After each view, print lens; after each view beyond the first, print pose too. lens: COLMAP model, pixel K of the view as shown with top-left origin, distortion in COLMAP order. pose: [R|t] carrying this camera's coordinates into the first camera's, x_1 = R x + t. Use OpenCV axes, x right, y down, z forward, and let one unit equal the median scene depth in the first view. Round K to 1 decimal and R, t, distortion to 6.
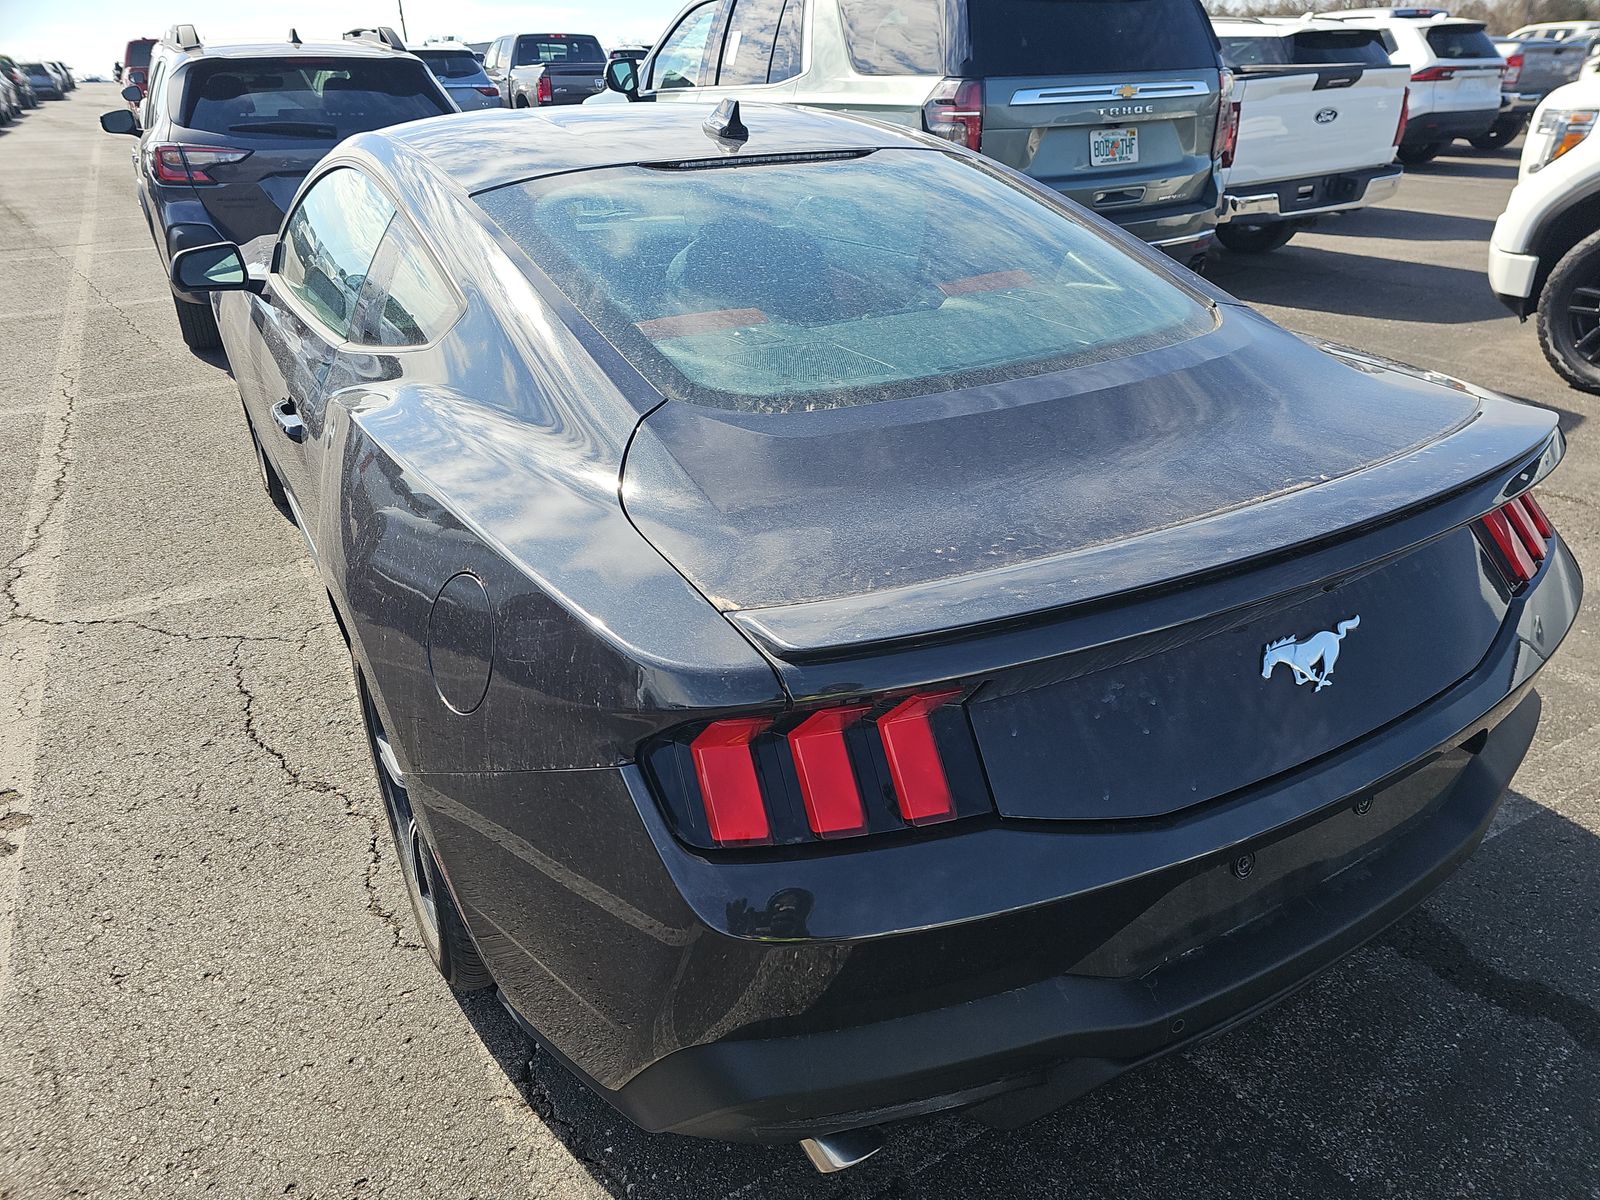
lens RADIAL K [[1014.5, 0, 803.7], [0, 1014.5, 609.6], [0, 0, 1]] dist [0.050263, -0.039324]
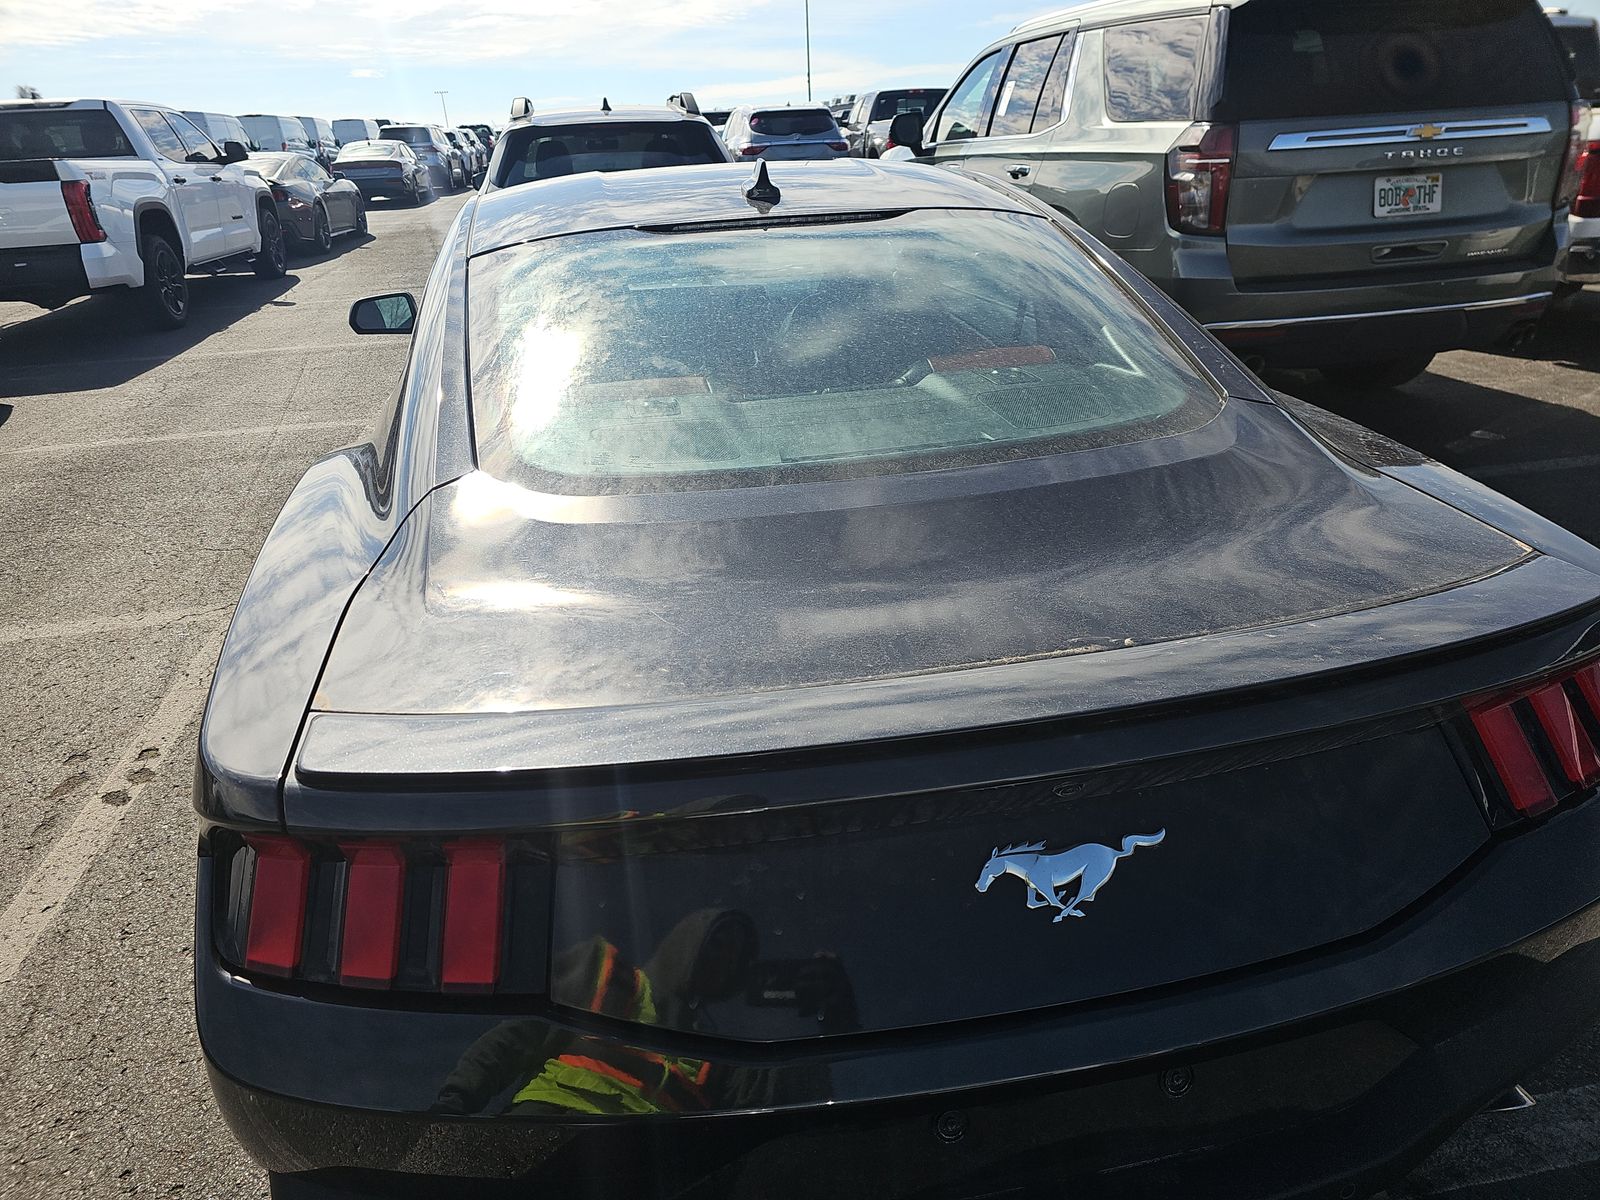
lens RADIAL K [[1014.5, 0, 803.7], [0, 1014.5, 609.6], [0, 0, 1]] dist [0.050263, -0.039324]
pose [[0.943518, 0.118084, -0.309566, 0.144409], [-0.129878, 0.991372, -0.017693, -0.030758], [0.304805, 0.056899, 0.950713, 0.055748]]
